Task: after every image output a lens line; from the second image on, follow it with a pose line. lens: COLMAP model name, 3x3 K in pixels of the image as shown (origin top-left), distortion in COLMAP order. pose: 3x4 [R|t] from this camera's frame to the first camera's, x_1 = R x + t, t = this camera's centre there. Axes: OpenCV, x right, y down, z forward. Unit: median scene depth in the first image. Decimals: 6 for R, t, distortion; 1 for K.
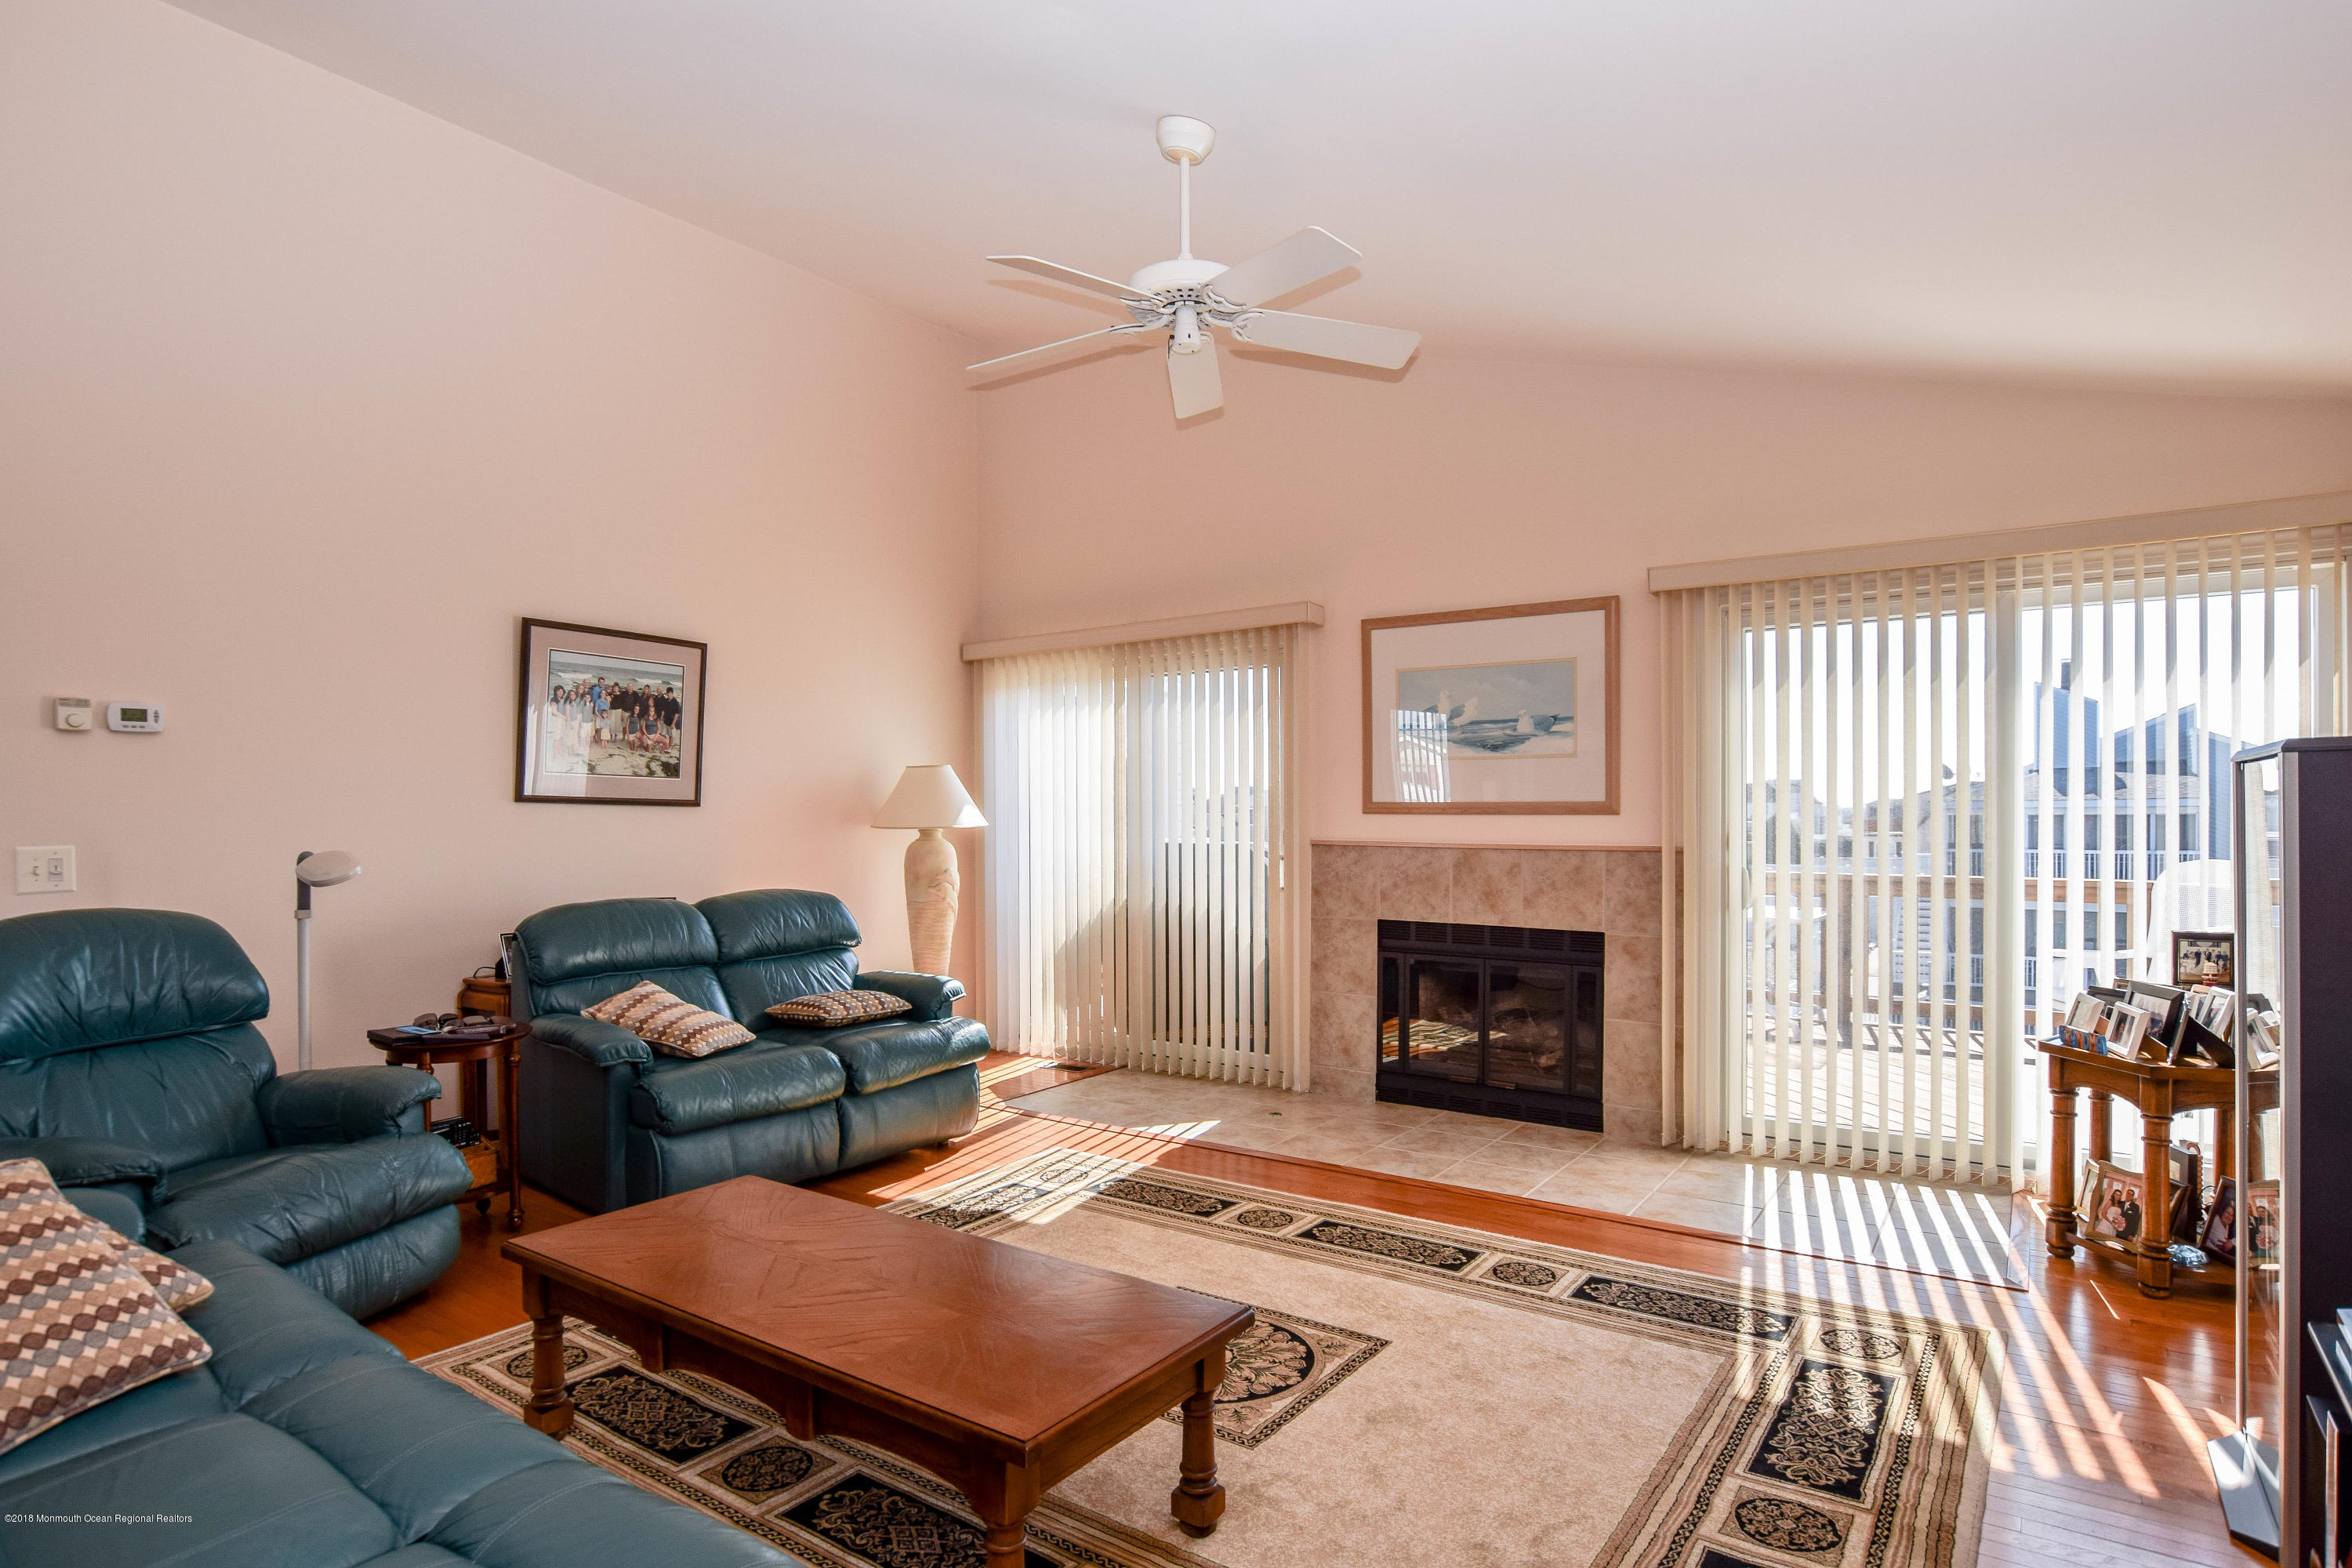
lens RADIAL K [[1273.1, 0, 1134.1], [0, 1273.1, 828.0], [0, 0, 1]] dist [-0.024234, 0.006355]
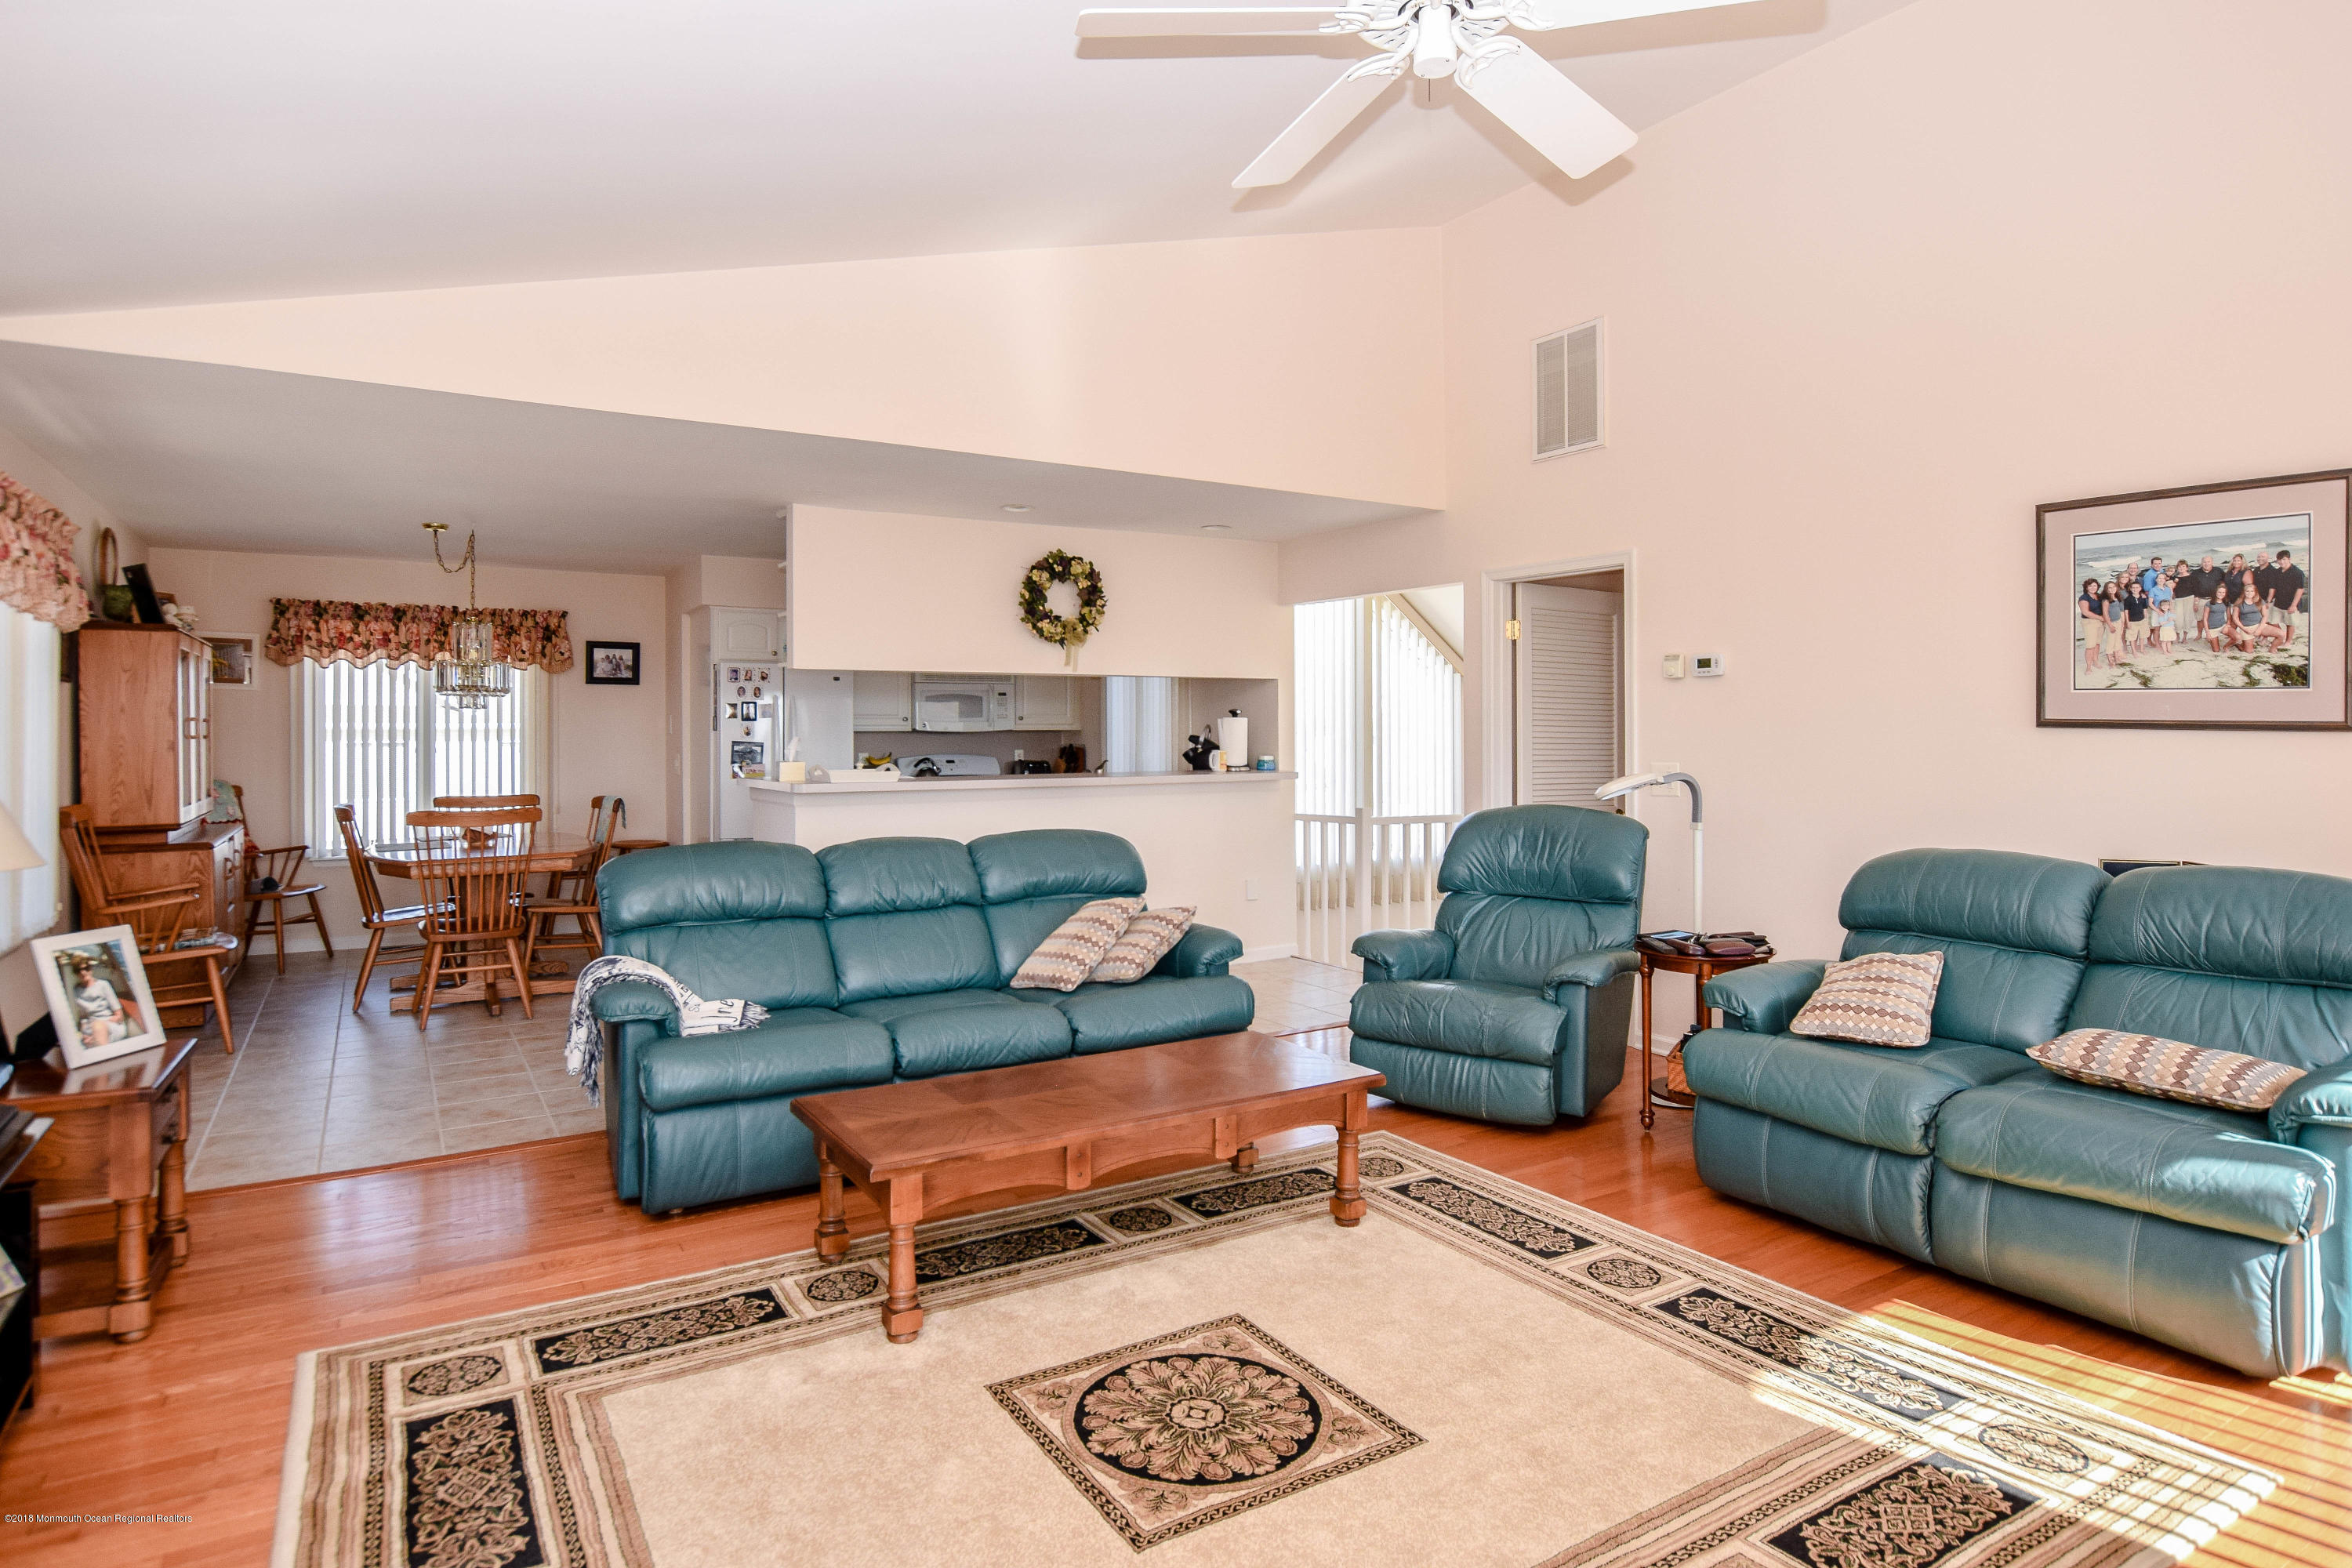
lens RADIAL K [[1340.9, 0, 1190.0], [0, 1340.9, 724.4], [0, 0, 1]] dist [-0.021435, 0.005371]
pose [[-0.361724, -0.000315, -0.932285, 0.509136], [-0.004480, 0.999989, 0.001400, -0.020371], [0.932274, 0.004683, -0.361722, 0.763536]]
